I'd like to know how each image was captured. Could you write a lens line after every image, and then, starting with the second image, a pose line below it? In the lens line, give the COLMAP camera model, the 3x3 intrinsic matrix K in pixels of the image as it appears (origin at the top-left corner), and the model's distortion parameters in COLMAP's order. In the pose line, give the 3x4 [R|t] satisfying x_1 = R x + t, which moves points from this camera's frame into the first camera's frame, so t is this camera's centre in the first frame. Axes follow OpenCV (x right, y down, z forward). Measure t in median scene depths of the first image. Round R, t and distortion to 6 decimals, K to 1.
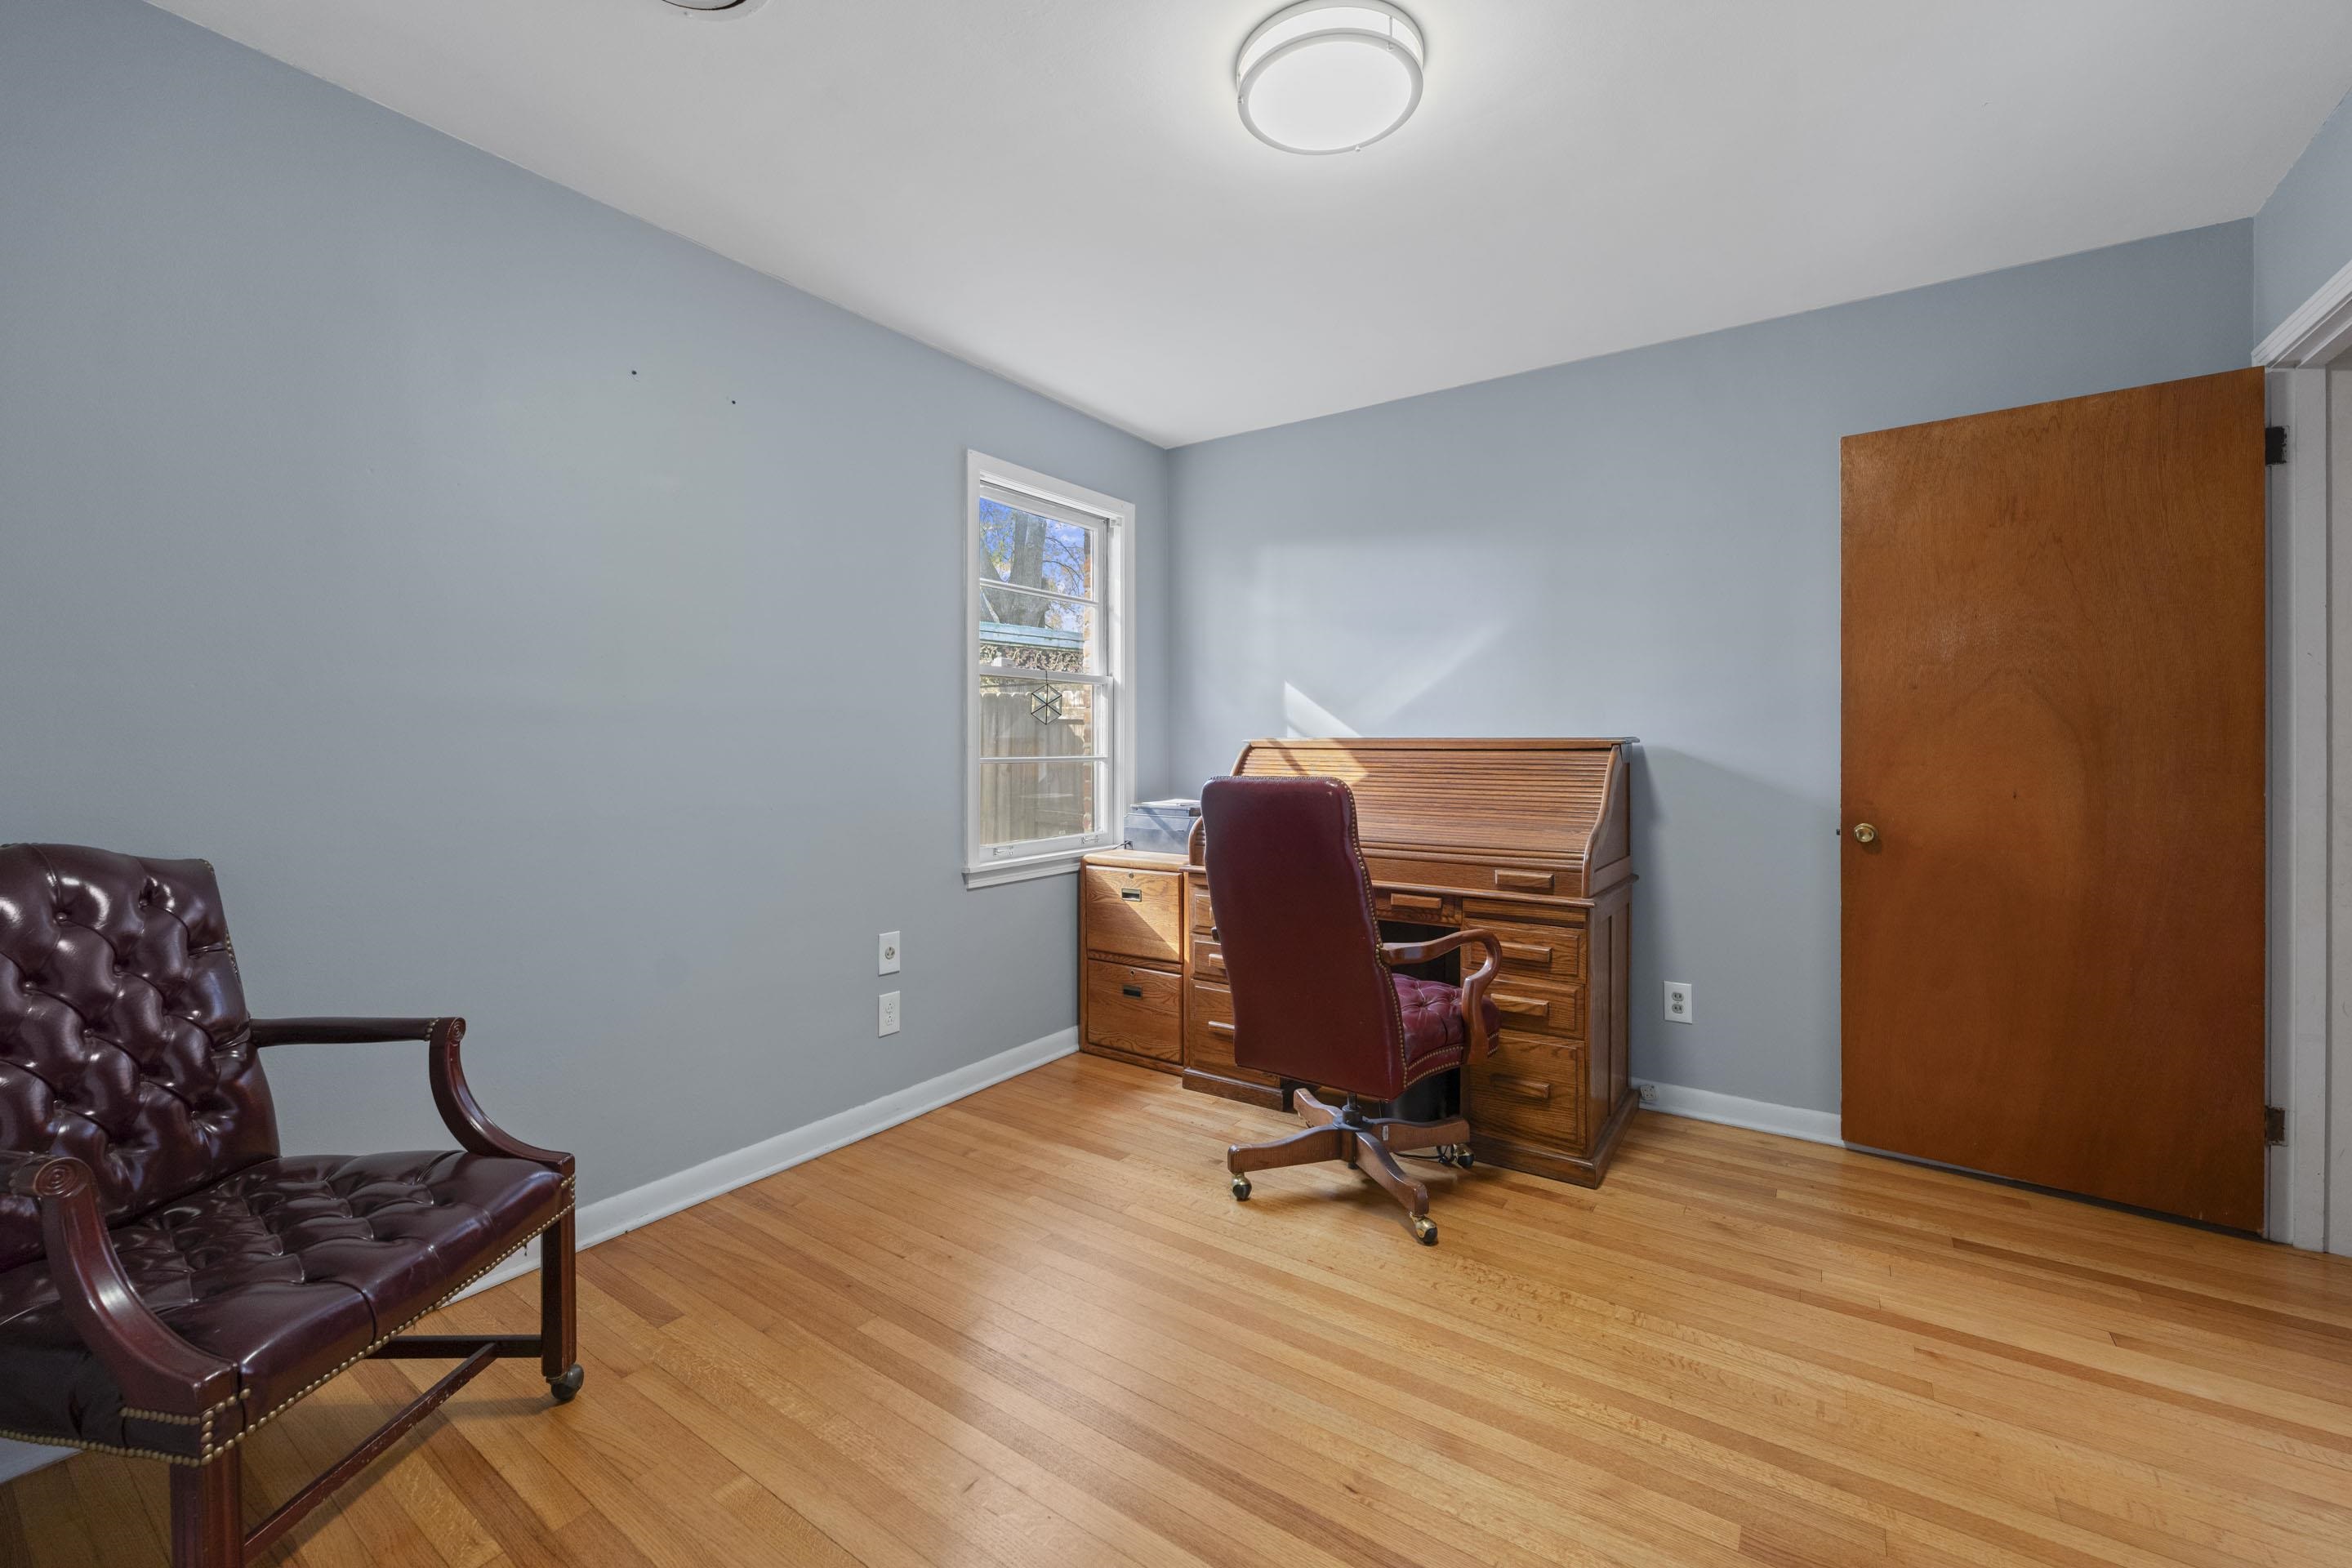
lens RADIAL K [[956.6, 0, 1153.8], [0, 956.6, 743.7], [0, 0, 1]] dist [-0.009561, -0.000010]
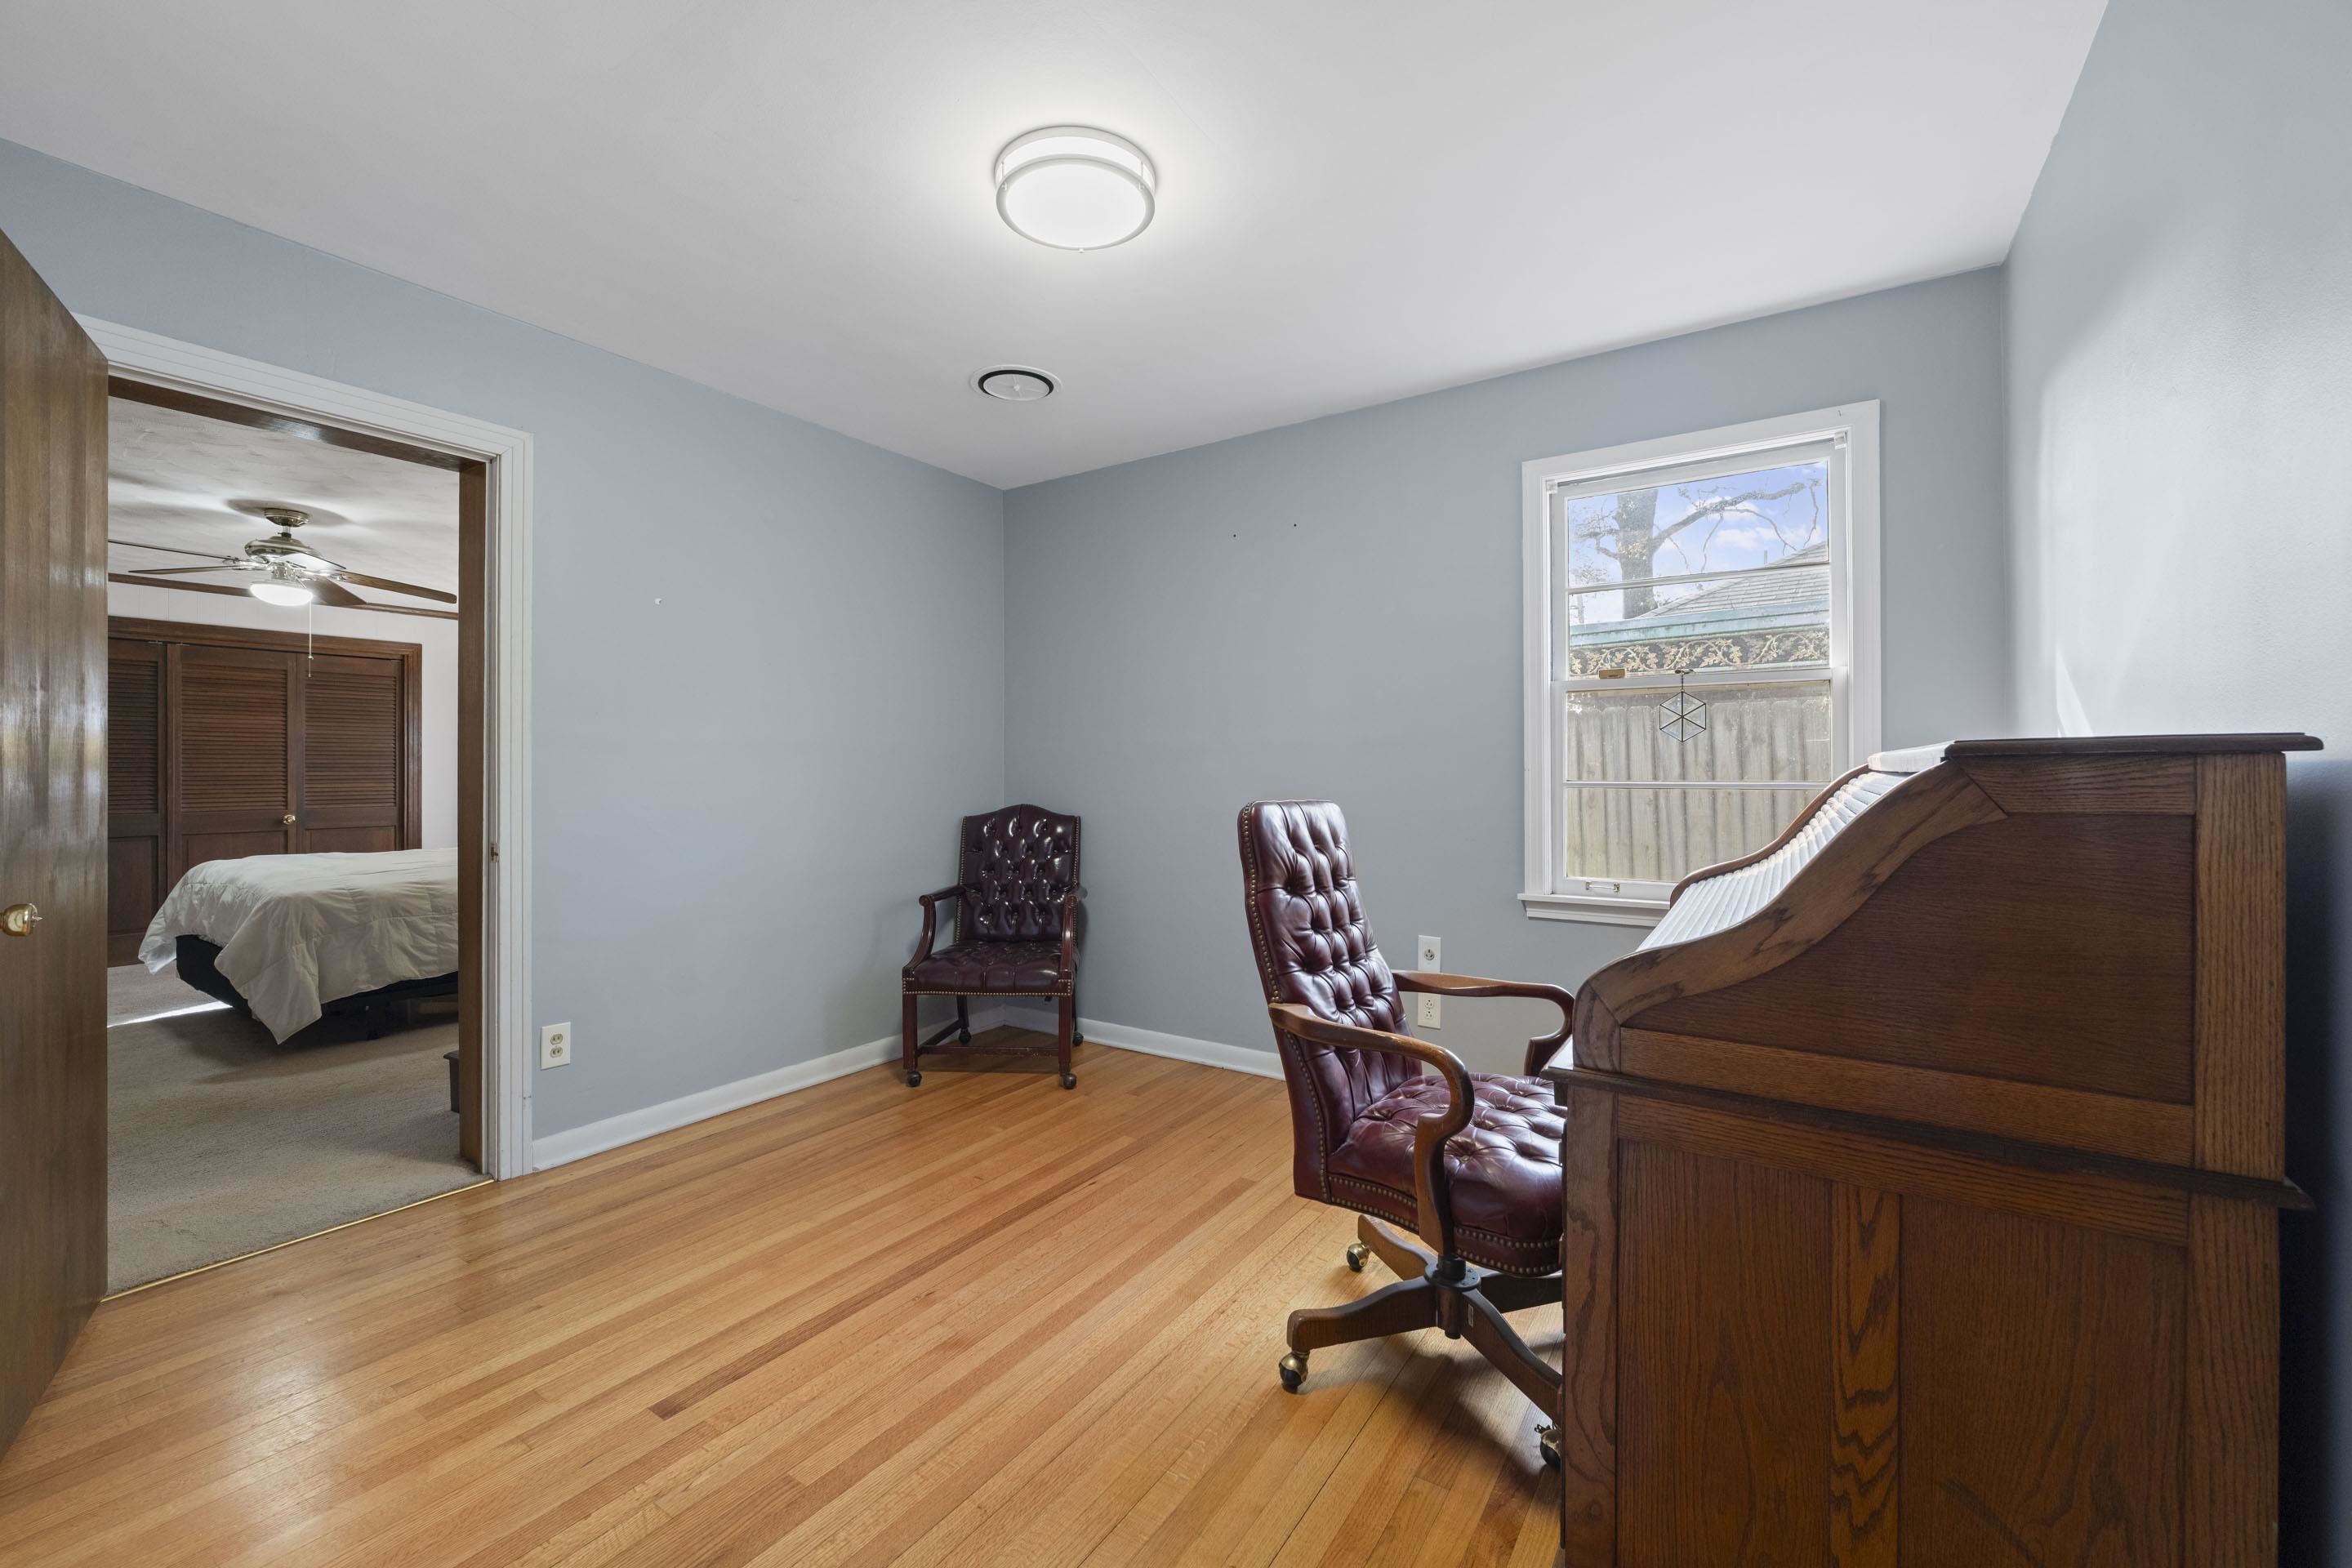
lens RADIAL K [[956.6, 0, 1171.9], [0, 956.6, 772.4], [0, 0, 1]] dist [-0.009561, -0.000010]
pose [[0.029636, 0.003678, -0.999554, 1.003197], [-0.002044, 0.999991, 0.003619, 0.003177], [0.999559, 0.001936, 0.029643, 0.809619]]
